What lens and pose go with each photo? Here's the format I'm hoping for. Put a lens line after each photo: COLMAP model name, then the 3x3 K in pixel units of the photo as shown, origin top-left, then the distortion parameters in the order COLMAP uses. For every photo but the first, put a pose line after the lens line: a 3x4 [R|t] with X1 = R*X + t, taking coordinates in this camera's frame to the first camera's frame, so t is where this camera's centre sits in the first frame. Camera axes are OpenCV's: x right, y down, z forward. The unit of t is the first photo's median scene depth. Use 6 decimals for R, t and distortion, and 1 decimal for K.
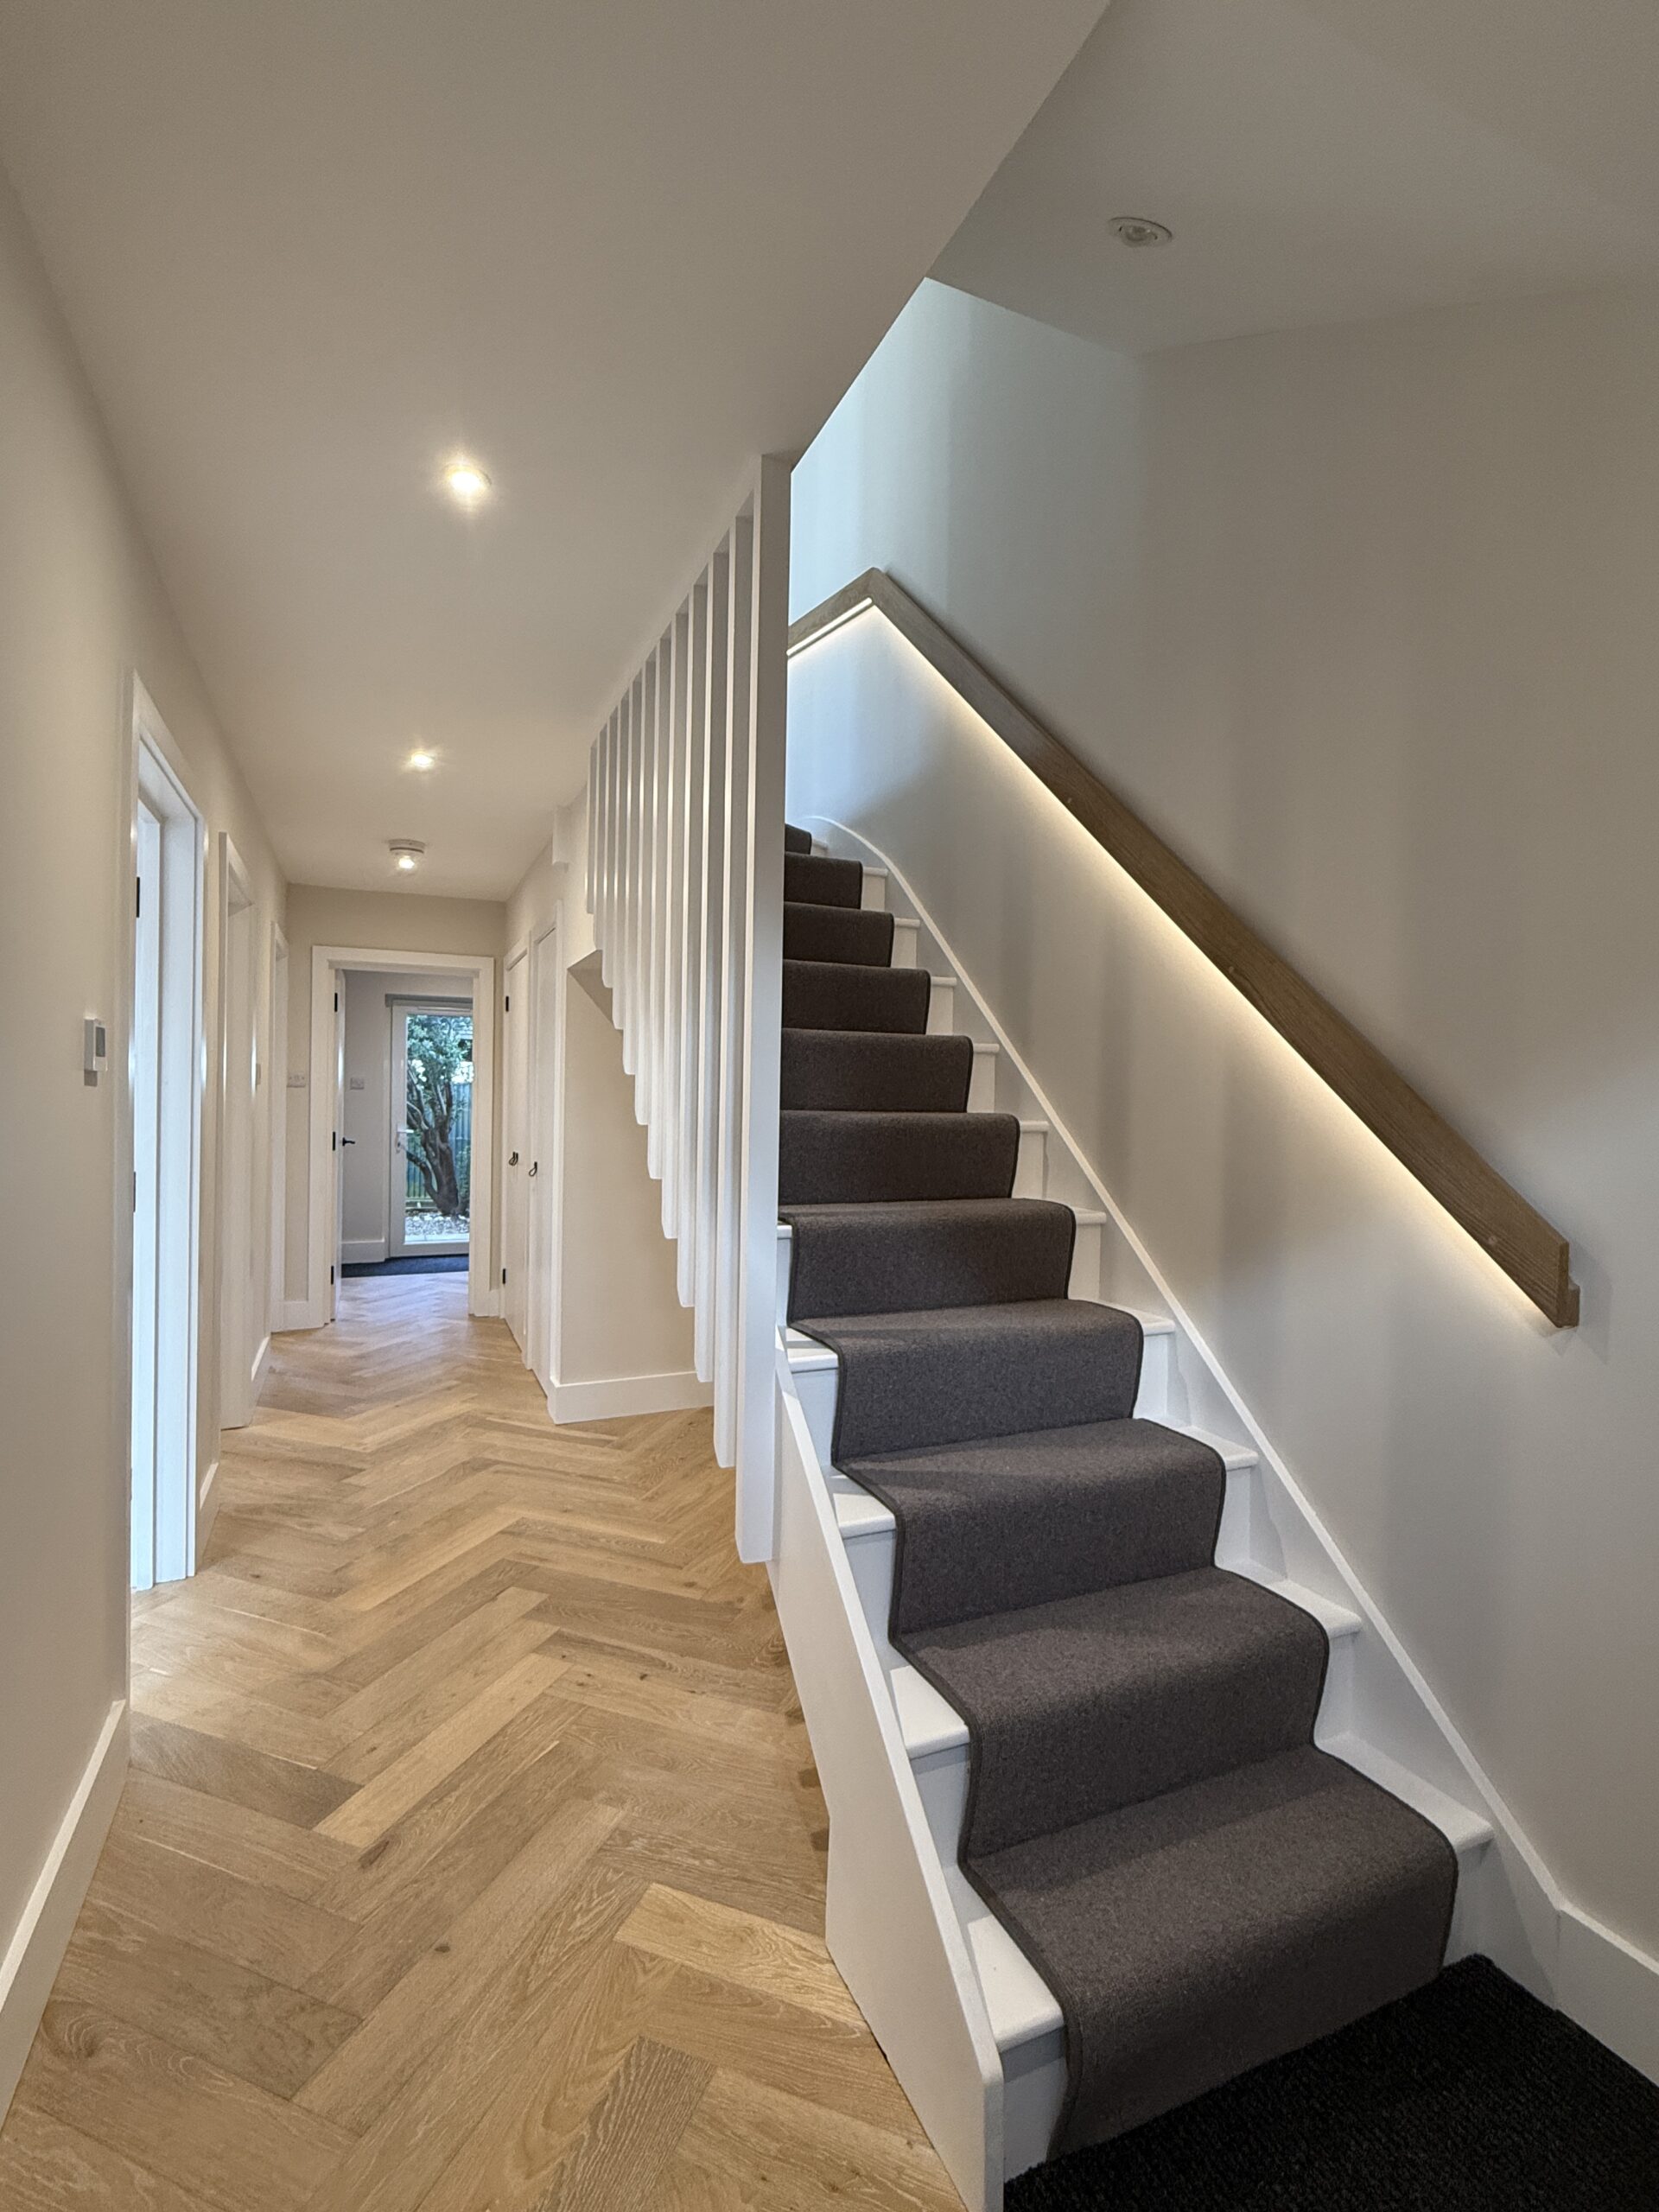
lens RADIAL K [[1053.0, 0, 829.5], [0, 1053.0, 1106.0], [0, 0, 1]] dist [-0.002750, -0.000909]
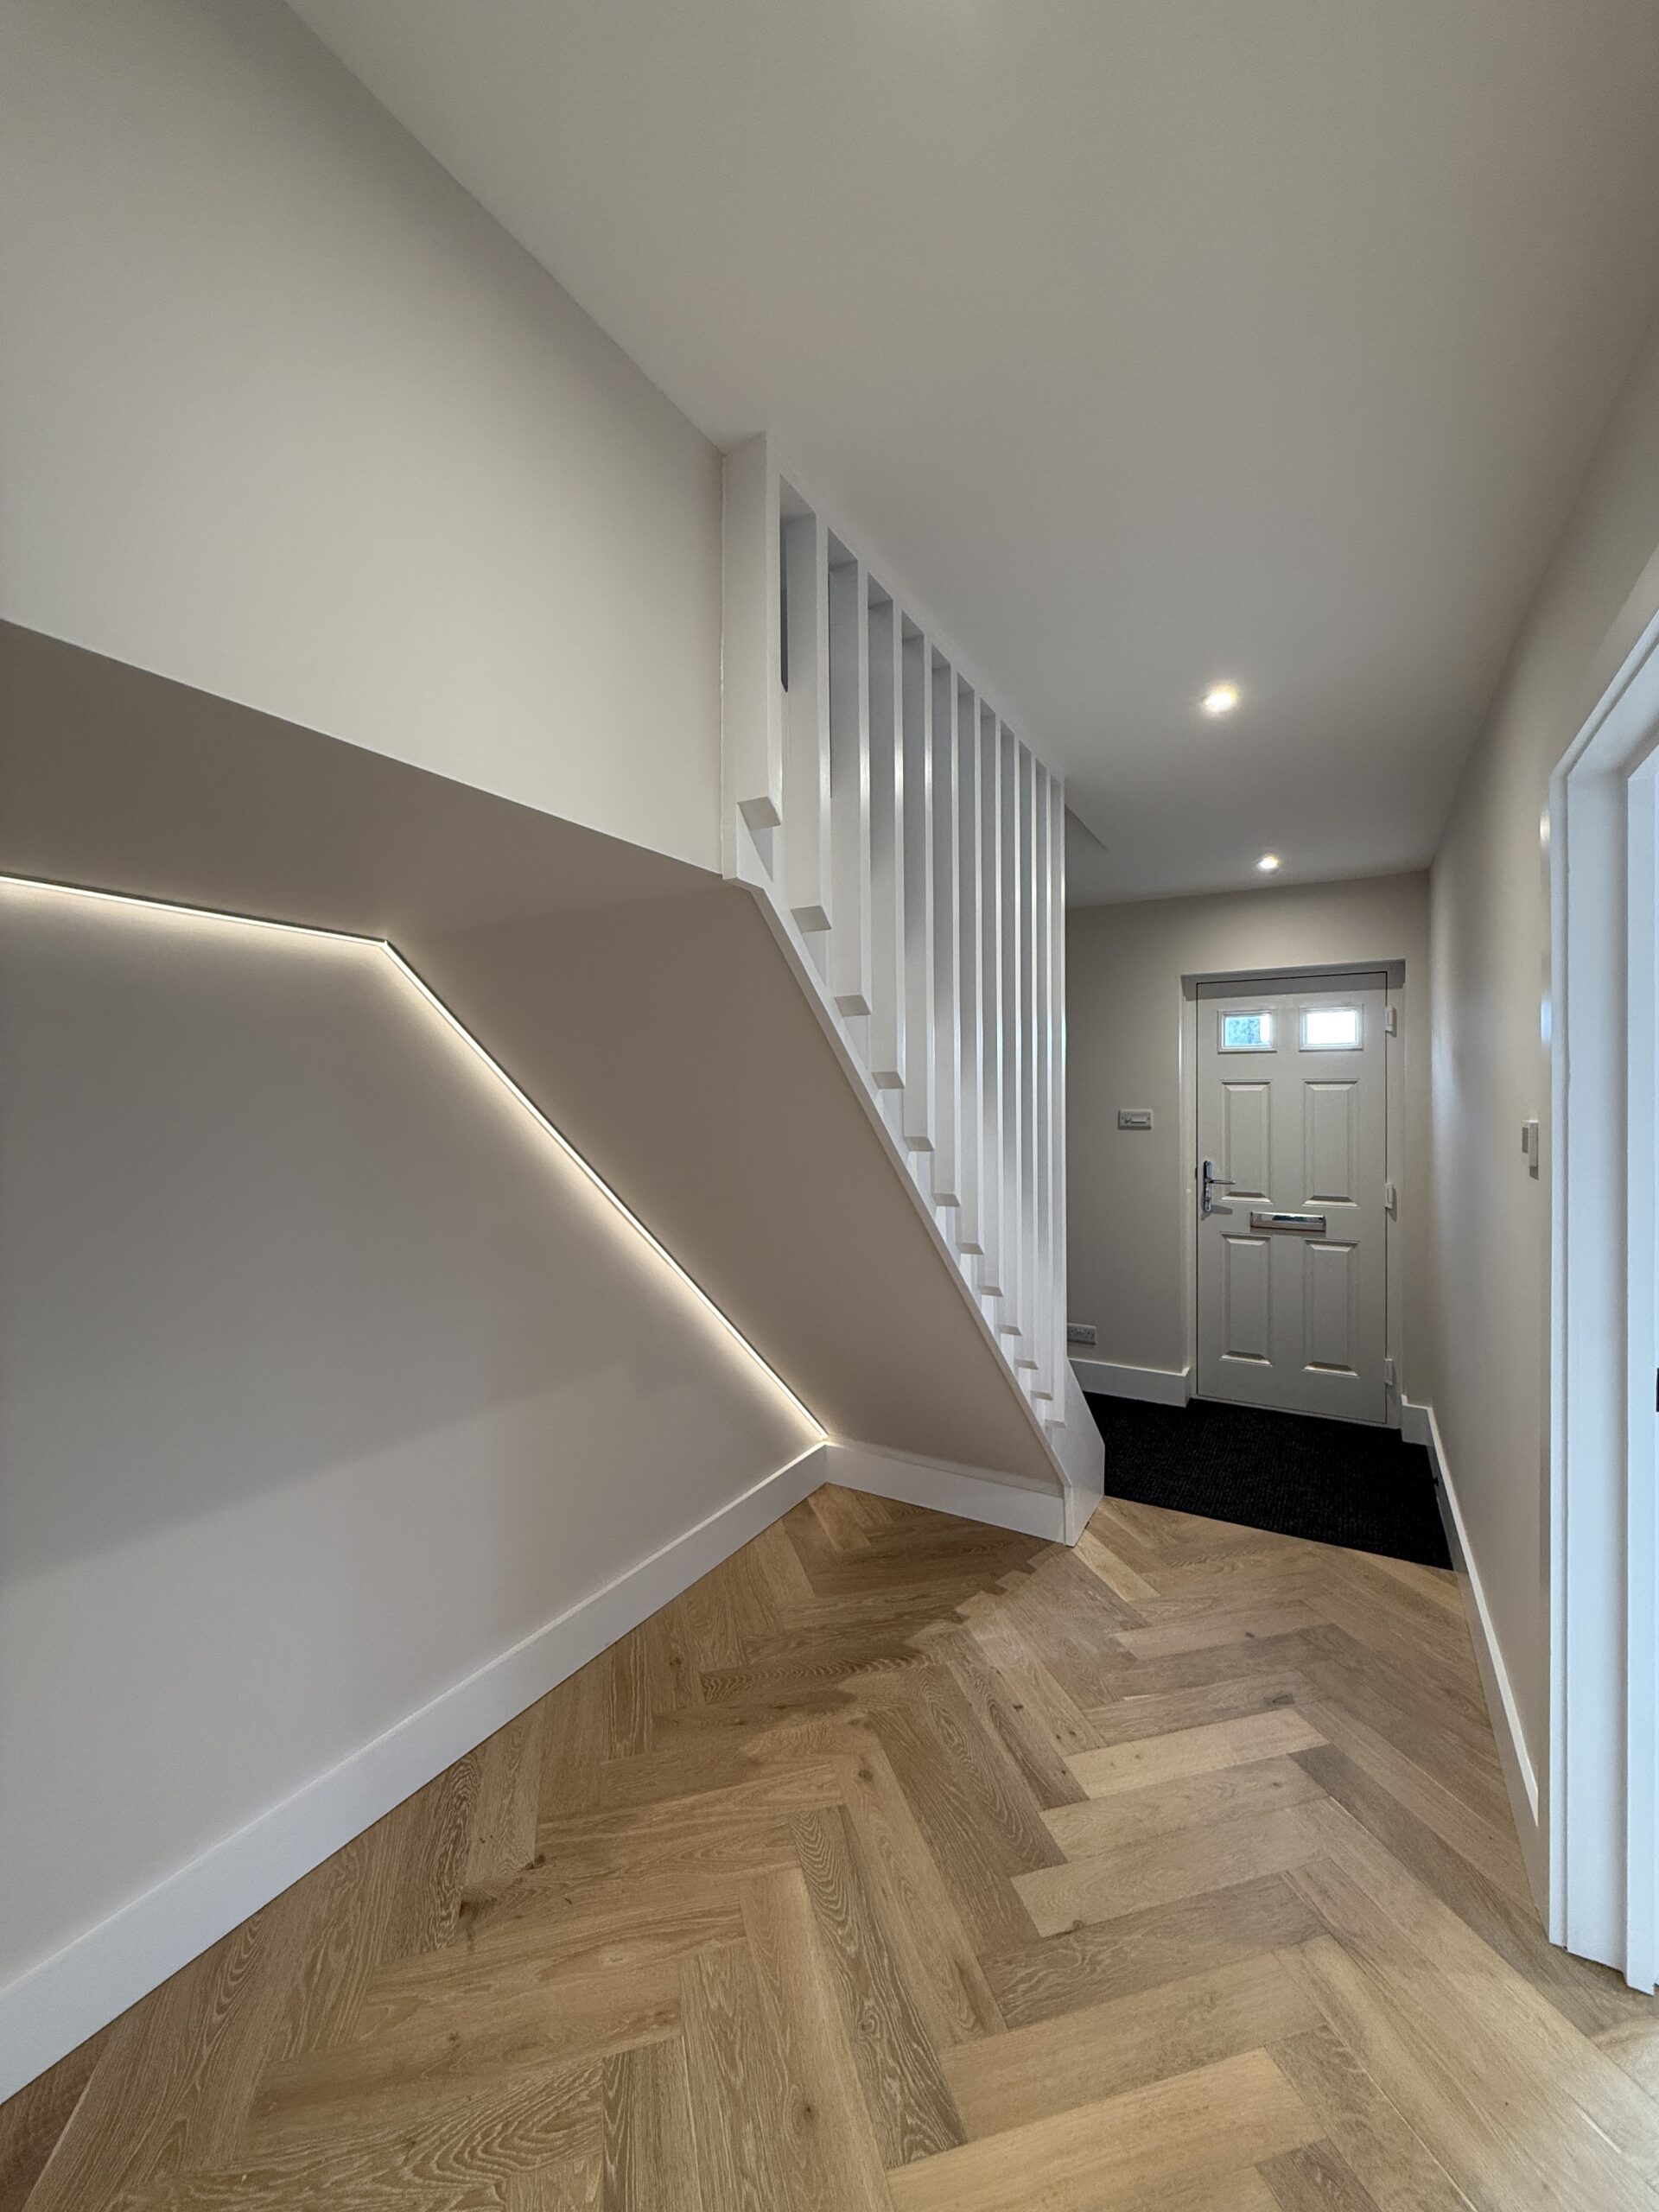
lens RADIAL K [[896.4, 0, 829.5], [0, 896.4, 1106.0], [0, 0, 1]] dist [-0.011795, -0.000229]
pose [[-0.601319, -0.019073, 0.798782, -0.798079], [0.002291, 0.999670, 0.025594, -0.096476], [-0.799006, 0.017220, -0.601076, 1.739348]]
